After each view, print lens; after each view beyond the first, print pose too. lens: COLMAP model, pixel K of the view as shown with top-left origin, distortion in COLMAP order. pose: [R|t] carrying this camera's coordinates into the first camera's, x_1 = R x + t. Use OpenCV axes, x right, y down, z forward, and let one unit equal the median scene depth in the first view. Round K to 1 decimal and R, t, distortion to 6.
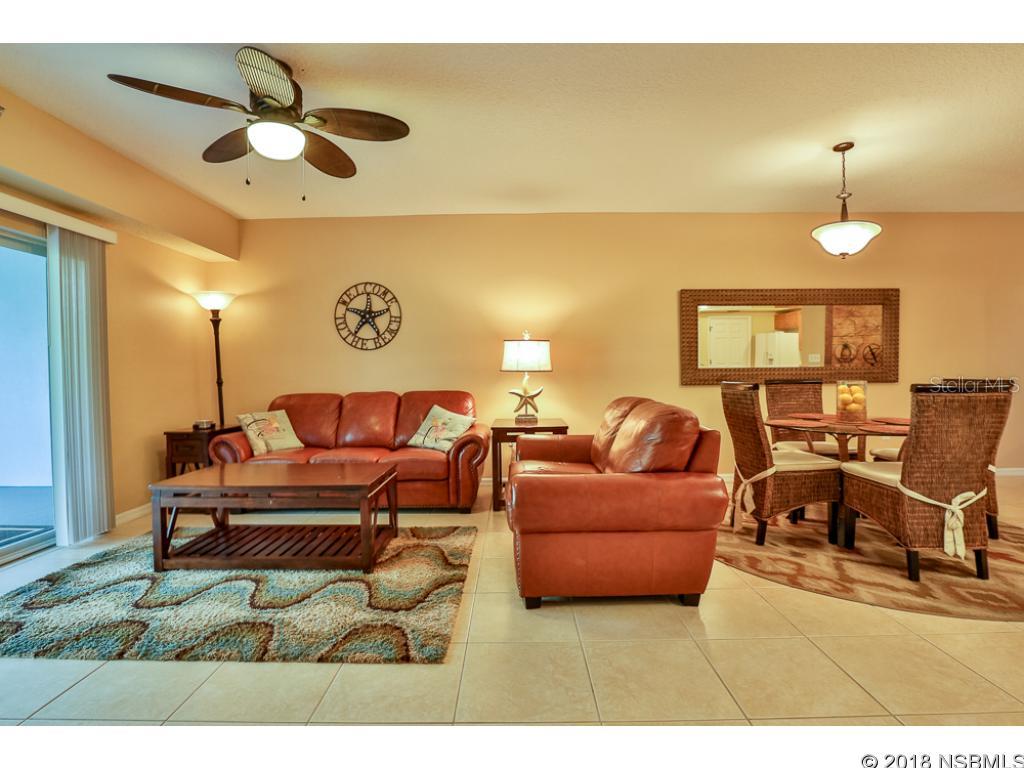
lens RADIAL K [[484.5, 0, 510.3], [0, 484.5, 385.5], [0, 0, 1]] dist [-0.015318, -0.000506]
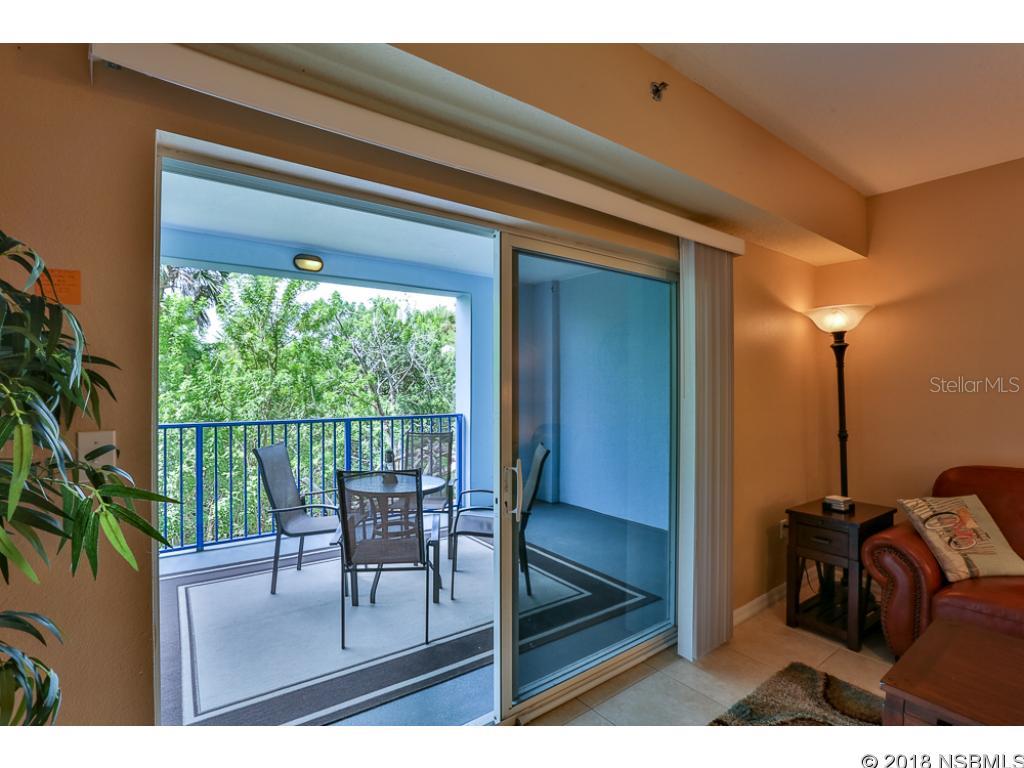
lens RADIAL K [[484.5, 0, 511.8], [0, 484.5, 385.3], [0, 0, 1]] dist [-0.015318, -0.000506]
pose [[0.595758, 0.004145, -0.803154, -0.370044], [-0.030526, 0.999381, -0.017485, -0.058283], [0.802584, 0.034934, 0.595515, 0.230544]]
